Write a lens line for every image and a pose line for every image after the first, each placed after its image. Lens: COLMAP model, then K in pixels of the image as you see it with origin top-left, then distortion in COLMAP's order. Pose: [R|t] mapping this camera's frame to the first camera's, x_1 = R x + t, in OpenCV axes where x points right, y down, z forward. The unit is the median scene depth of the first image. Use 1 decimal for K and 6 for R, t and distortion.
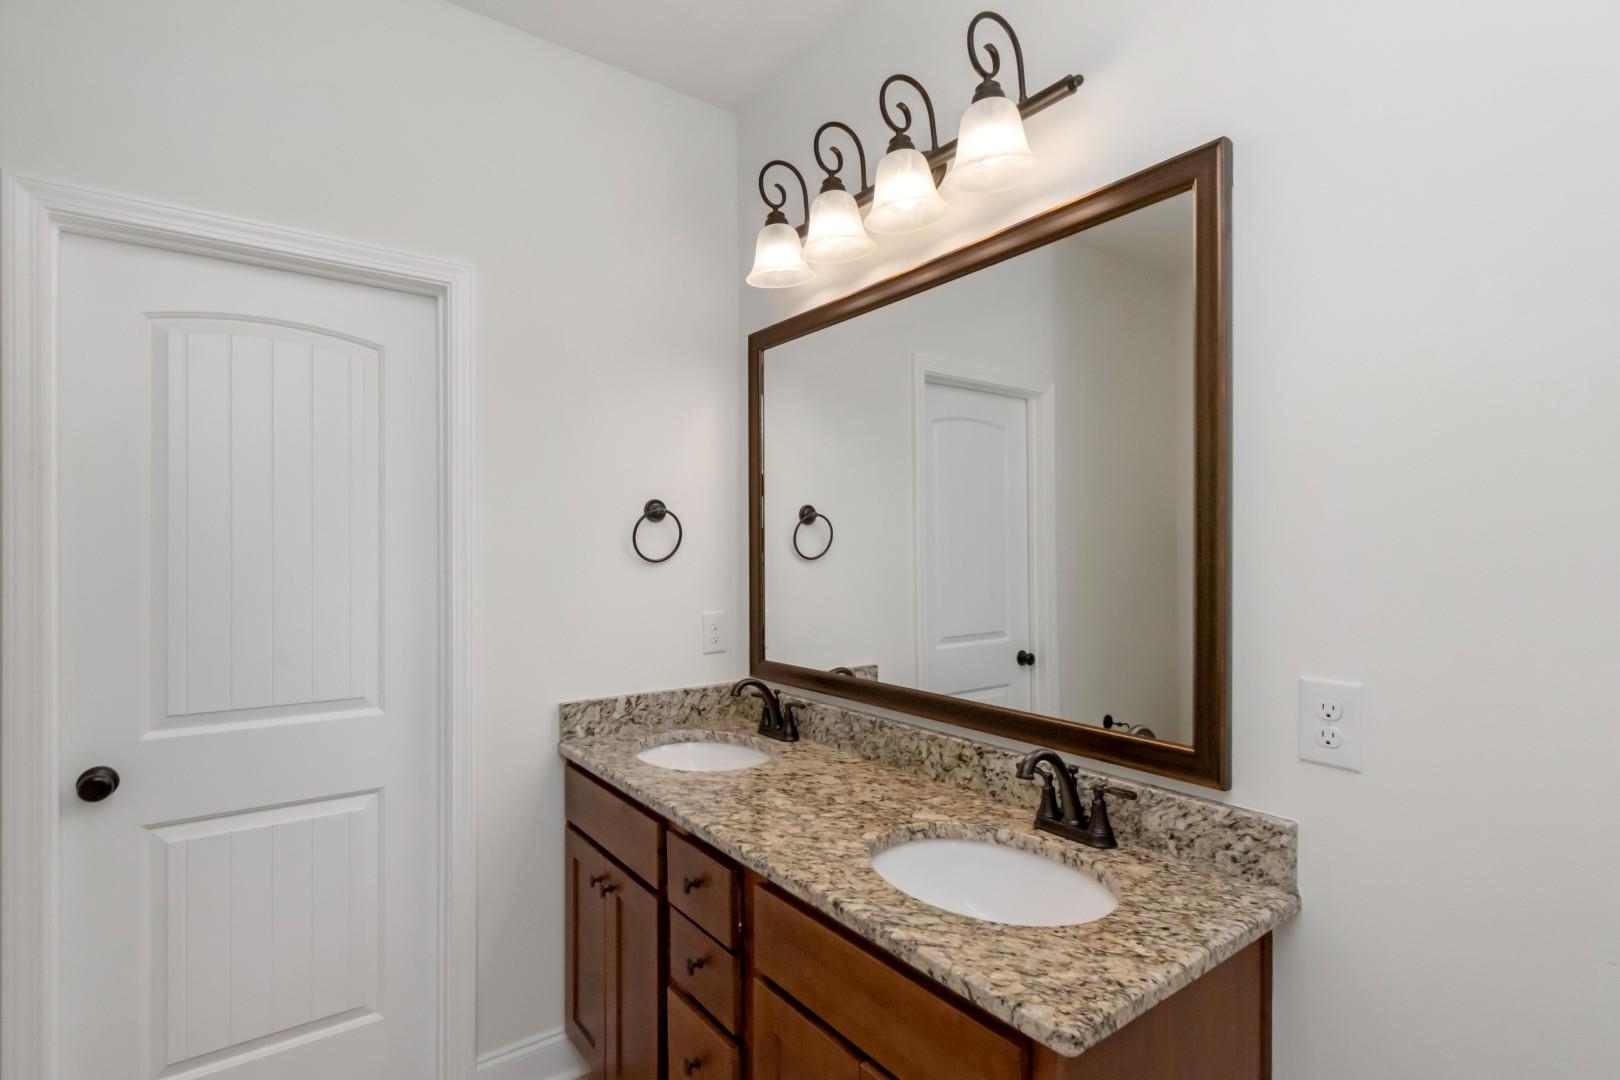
lens RADIAL K [[777.2, 0, 816.3], [0, 777.2, 544.3], [0, 0, 1]] dist [0.003980, 0.000024]
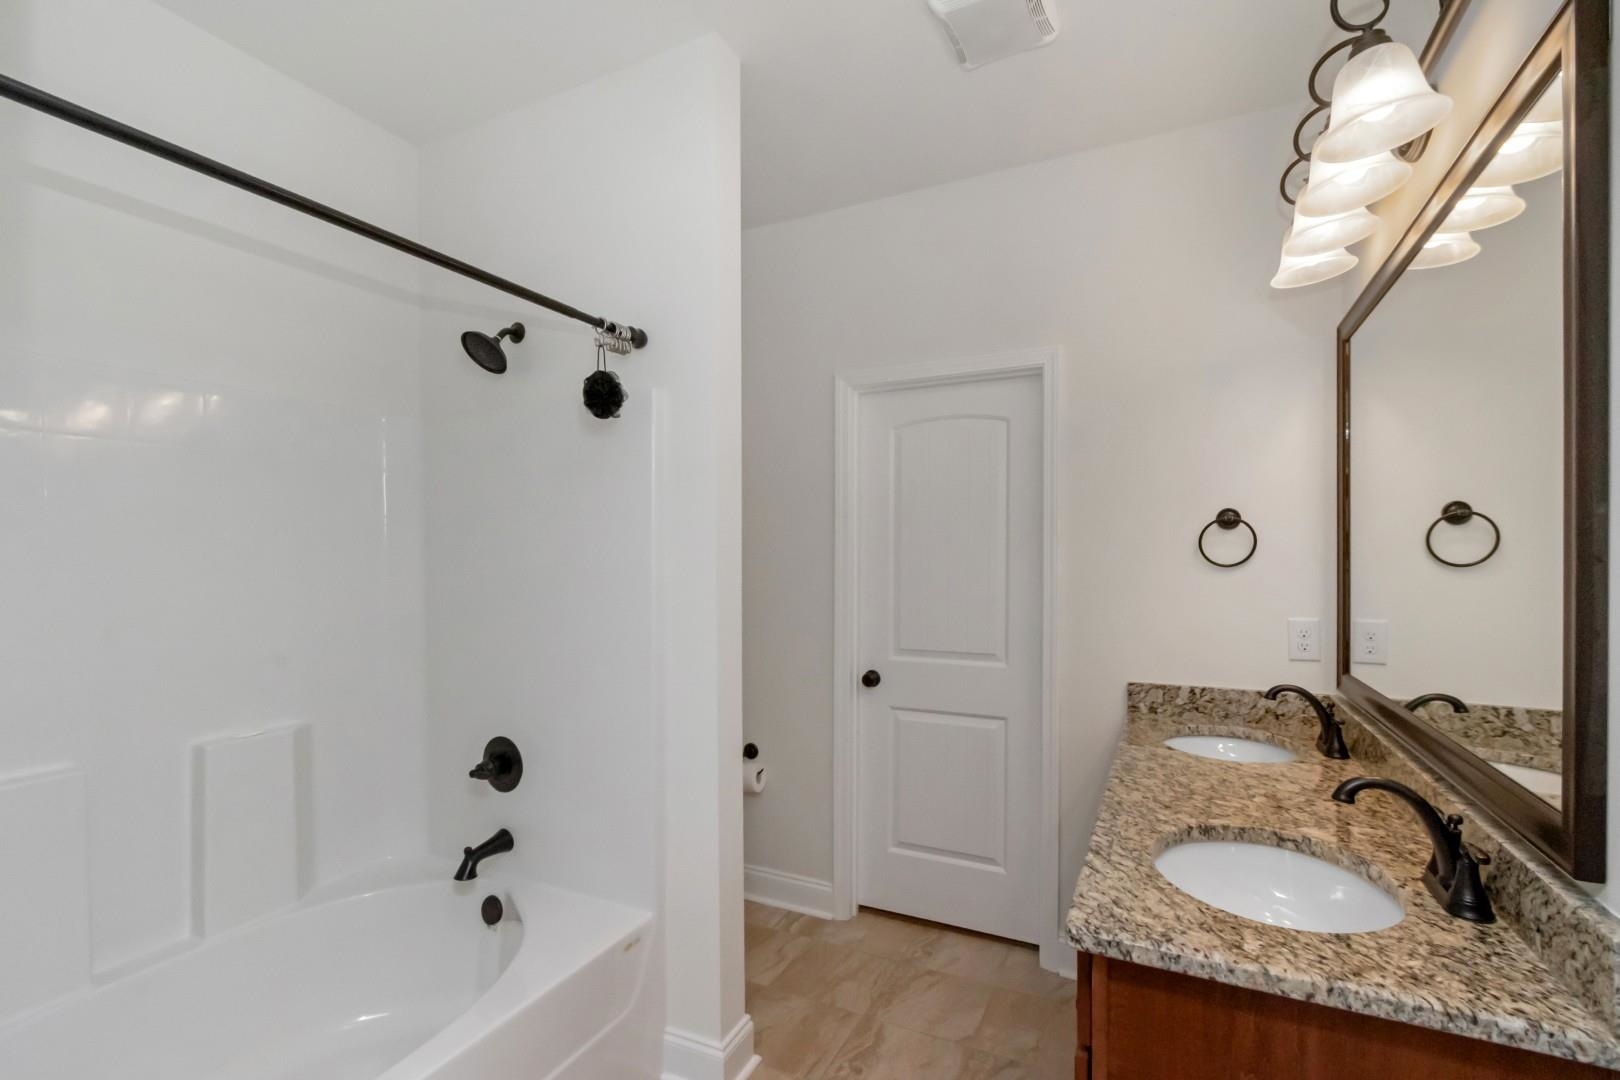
lens RADIAL K [[737.8, 0, 814.3], [0, 737.8, 551.2], [0, 0, 1]] dist [0.011588, -0.001582]
pose [[0.463781, -0.010755, -0.885884, 0.551832], [0.006685, 0.999940, -0.008640, 0.007417], [0.885924, -0.001915, 0.463826, 0.030049]]
